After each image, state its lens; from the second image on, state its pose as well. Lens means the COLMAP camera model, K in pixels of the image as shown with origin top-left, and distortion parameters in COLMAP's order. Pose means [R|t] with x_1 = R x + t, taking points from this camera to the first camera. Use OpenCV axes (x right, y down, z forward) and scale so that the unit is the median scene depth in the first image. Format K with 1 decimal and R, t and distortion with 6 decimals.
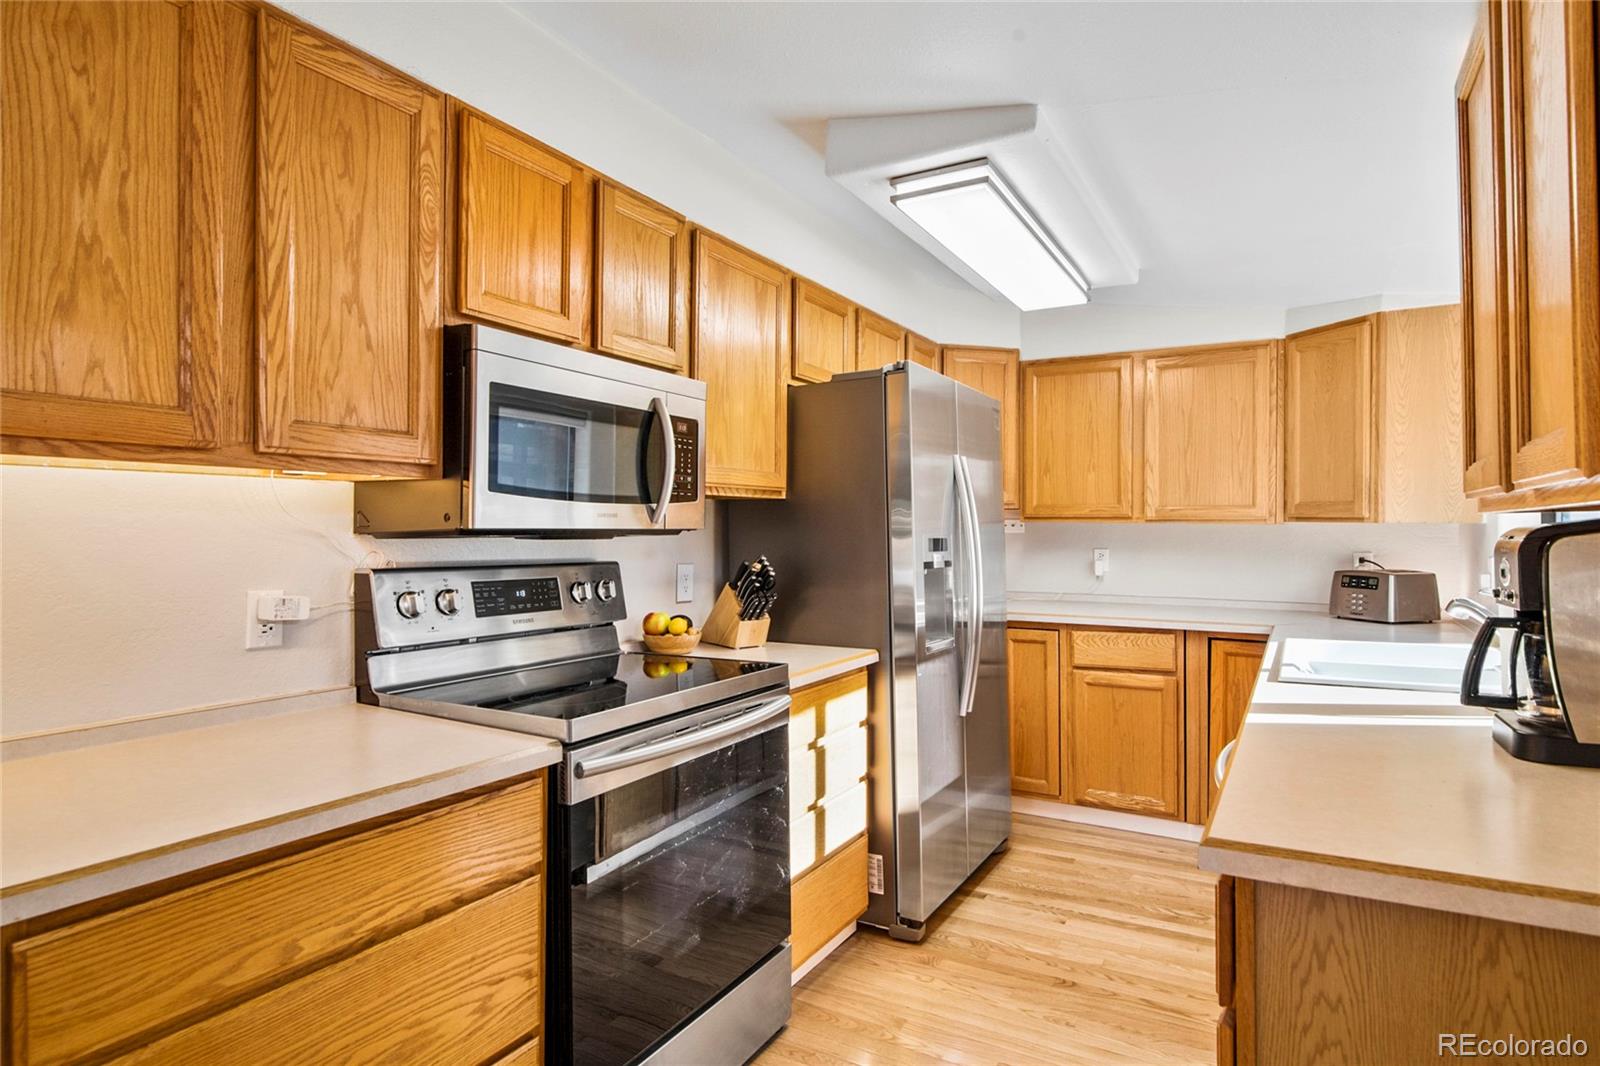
lens RADIAL K [[867.4, 0, 795.9], [0, 867.4, 535.2], [0, 0, 1]] dist [-0.008470, 0.000564]
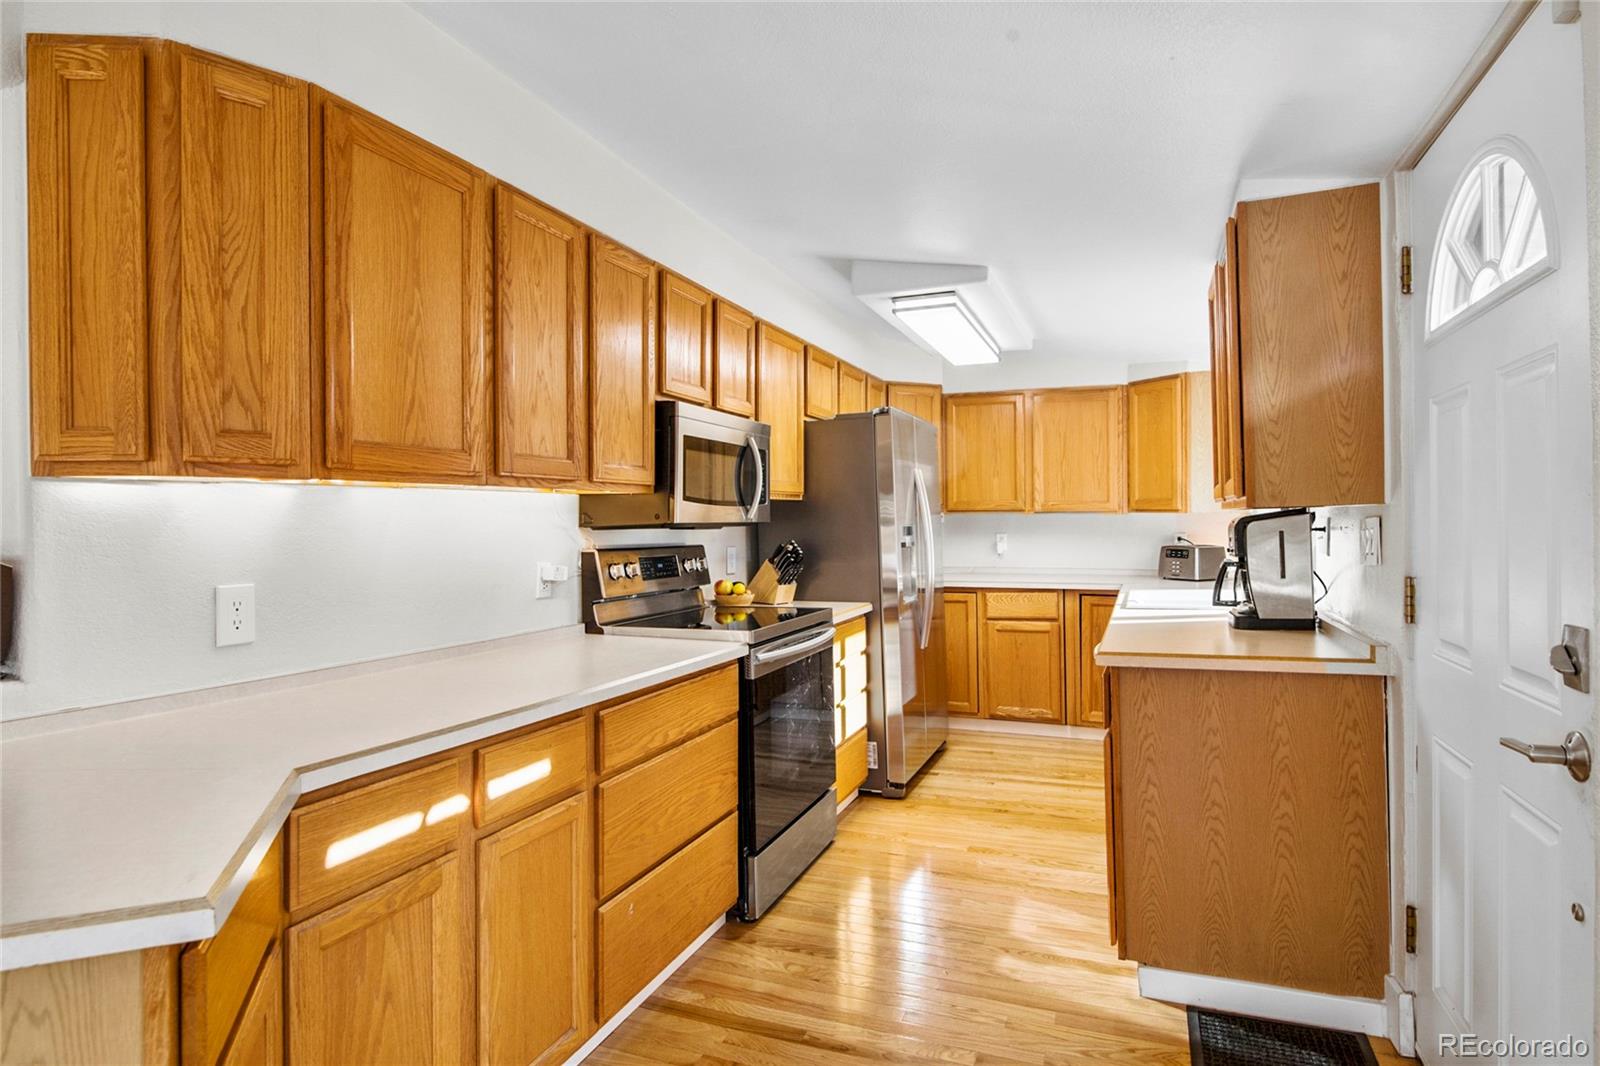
lens RADIAL K [[867.4, 0, 797.6], [0, 867.4, 527.7], [0, 0, 1]] dist [-0.008470, 0.000564]
pose [[0.988805, -0.012190, 0.148717, -0.258115], [0.012125, 0.999926, 0.001341, 0.001233], [-0.148723, 0.000477, 0.988879, -0.456629]]
